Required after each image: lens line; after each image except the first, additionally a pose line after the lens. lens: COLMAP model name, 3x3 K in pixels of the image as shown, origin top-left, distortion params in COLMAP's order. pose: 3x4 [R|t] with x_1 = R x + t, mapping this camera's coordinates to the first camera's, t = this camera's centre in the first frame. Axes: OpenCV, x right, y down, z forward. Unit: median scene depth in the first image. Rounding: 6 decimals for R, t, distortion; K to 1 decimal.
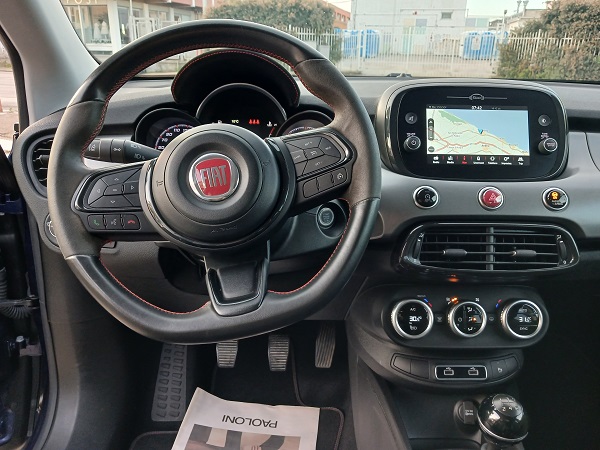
lens RADIAL K [[478.3, 0, 305.5], [0, 478.3, 232.9], [0, 0, 1]] dist [0.021982, -0.032289]
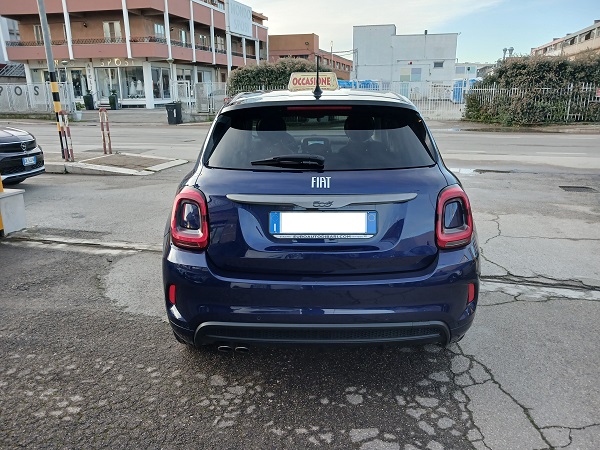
lens RADIAL K [[478.3, 0, 304.4], [0, 478.3, 235.3], [0, 0, 1]] dist [0.021982, -0.032289]
pose [[0.999391, -0.018988, -0.029259, 0.376570], [0.016645, 0.996786, -0.078361, 1.472529], [0.030653, 0.077826, 0.996496, -5.188763]]
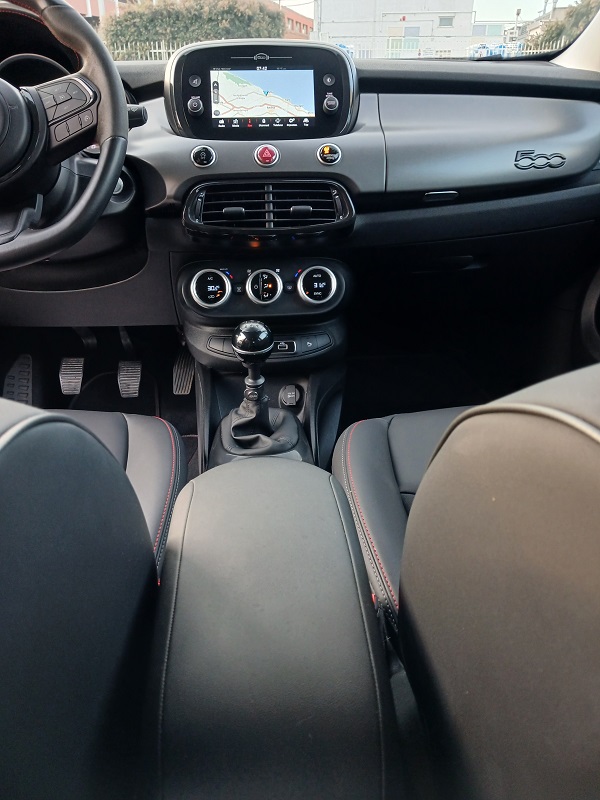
lens RADIAL K [[637.7, 0, 293.1], [0, 637.7, 408.6], [0, 0, 1]] dist [0.021982, -0.032289]
pose [[0.998388, -0.045750, 0.033586, 0.333428], [0.041689, 0.992721, 0.112990, 0.280993], [-0.038511, -0.111408, 0.993028, -0.381902]]
